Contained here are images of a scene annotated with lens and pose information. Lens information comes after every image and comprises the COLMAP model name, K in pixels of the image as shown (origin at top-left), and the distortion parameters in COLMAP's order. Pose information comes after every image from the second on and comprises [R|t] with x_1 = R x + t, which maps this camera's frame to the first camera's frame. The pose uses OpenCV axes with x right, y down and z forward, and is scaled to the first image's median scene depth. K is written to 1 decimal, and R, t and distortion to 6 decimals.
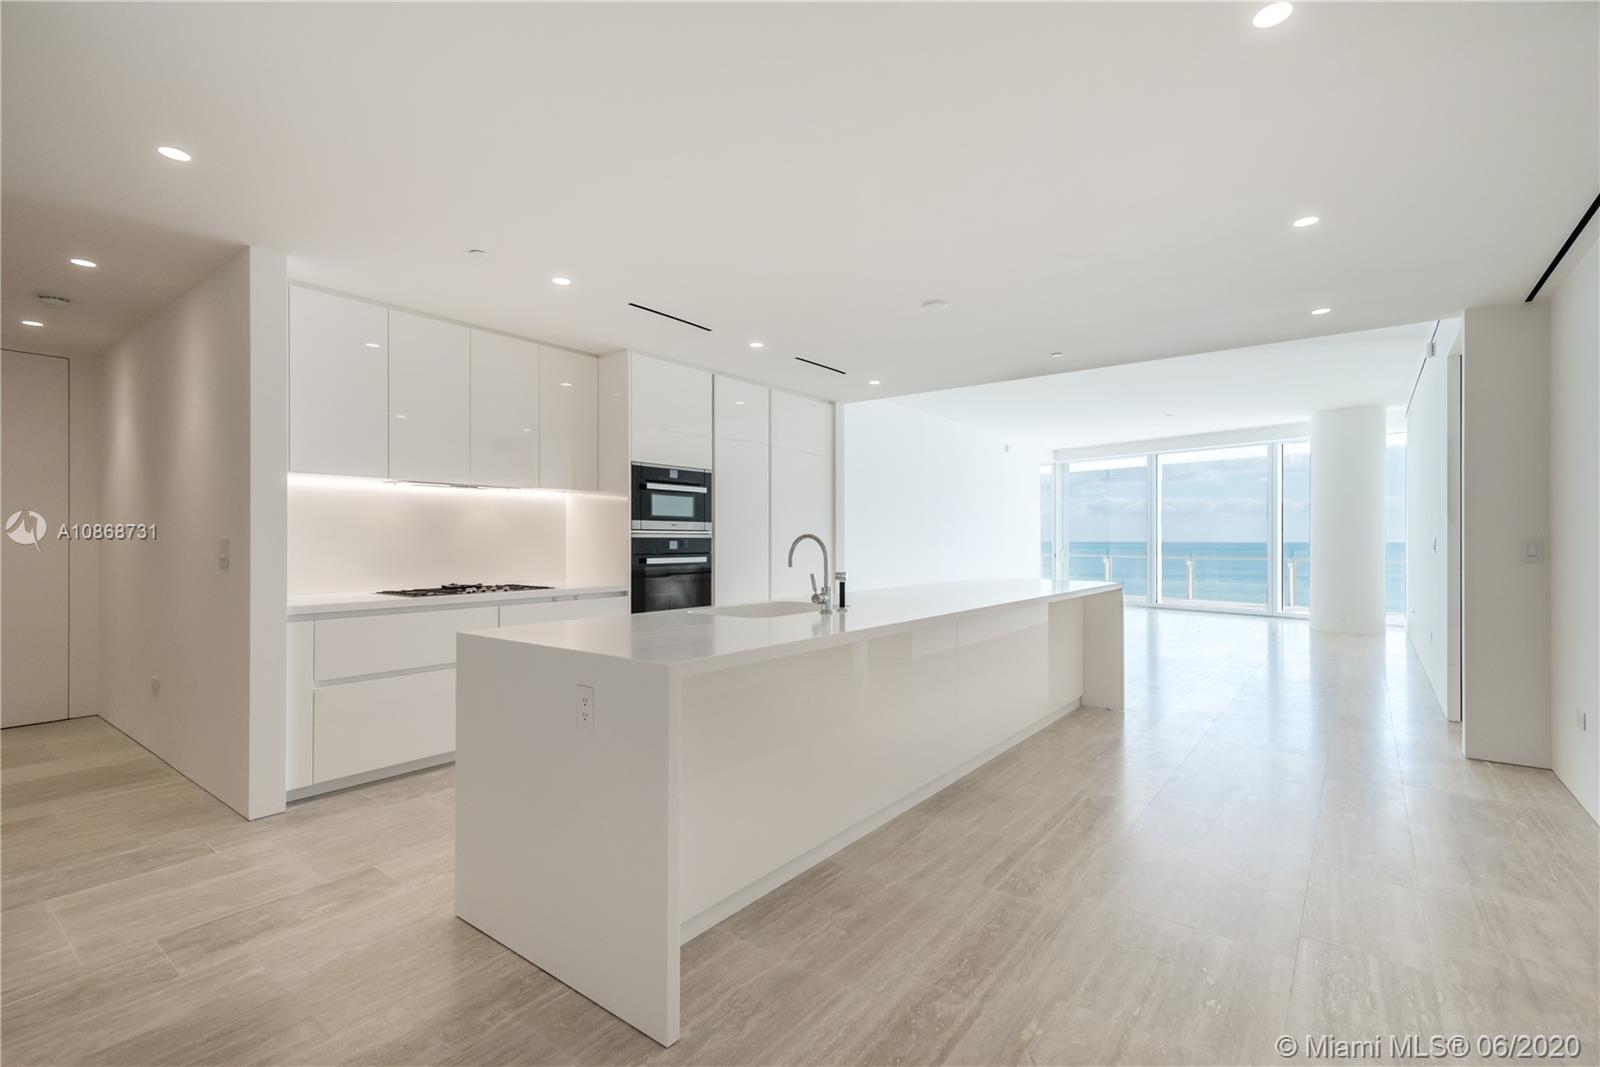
lens RADIAL K [[721.2, 0, 796.7], [0, 721.2, 536.4], [0, 0, 1]] dist [0.014146, -0.000715]
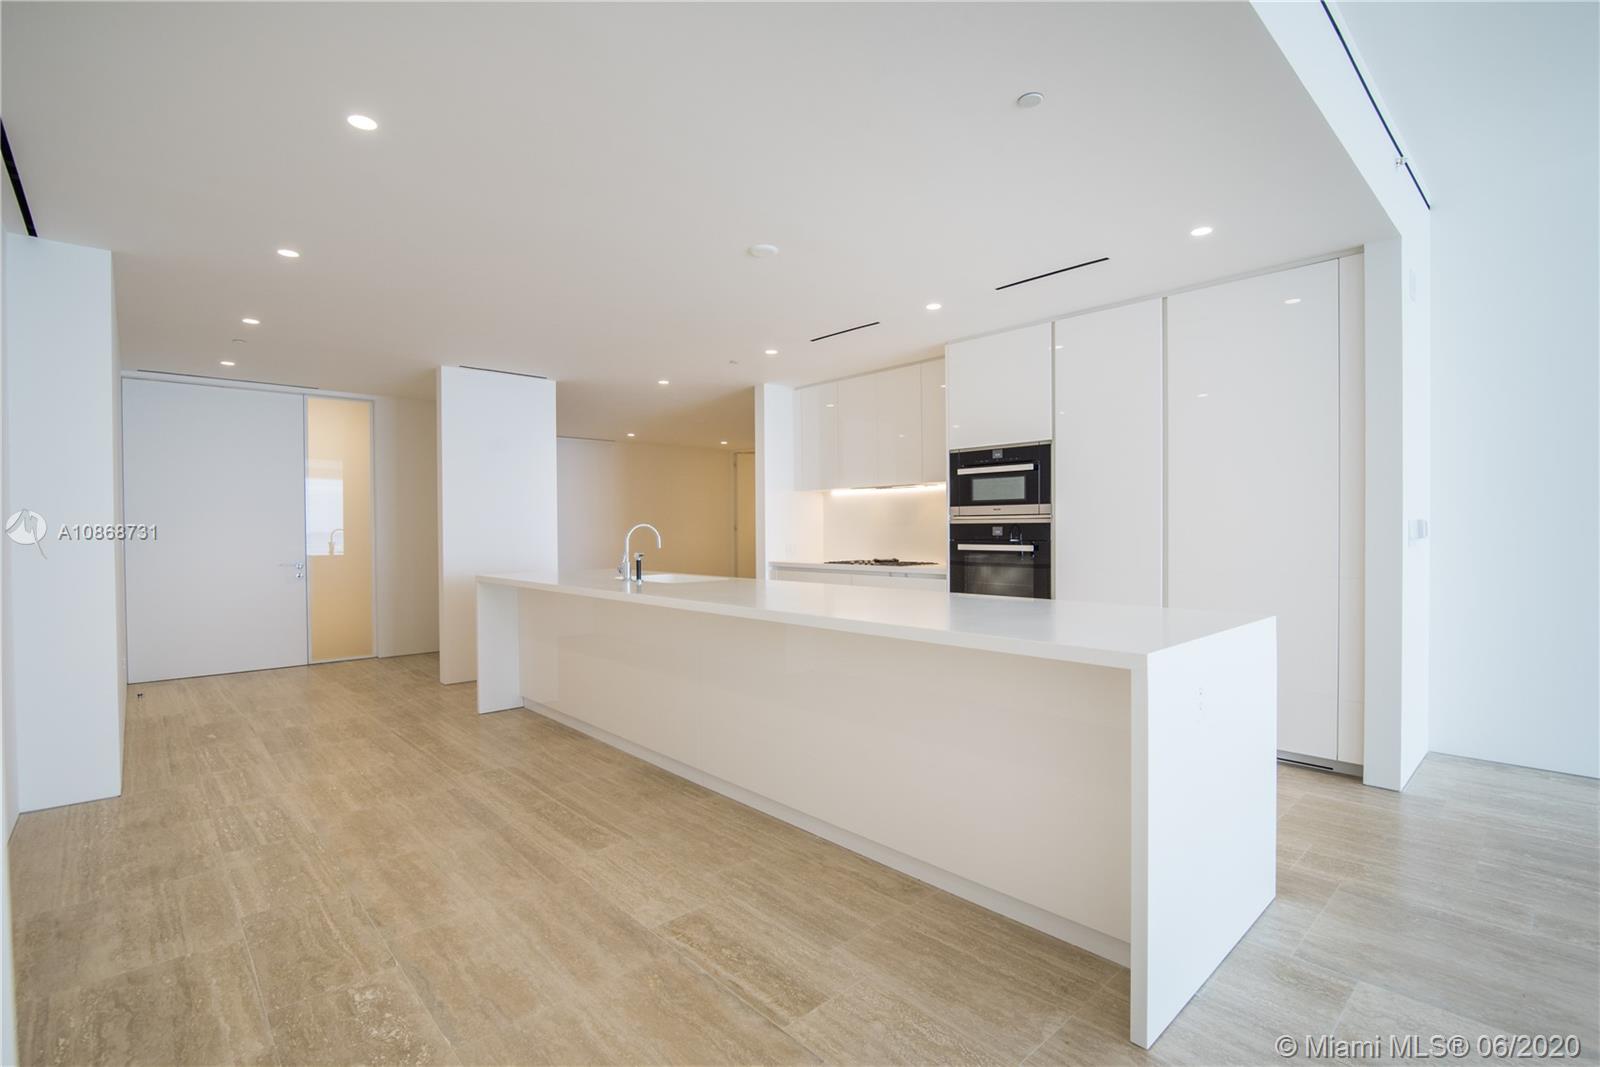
lens RADIAL K [[739.0, 0, 800.0], [0, 739.0, 533.5], [0, 0, 1]] dist [-0.001903, -0.000130]
pose [[-0.171369, 0.011264, -0.985143, 0.856054], [0.015523, 0.999841, 0.008731, 0.003150], [0.985085, -0.013797, -0.171516, 0.970359]]
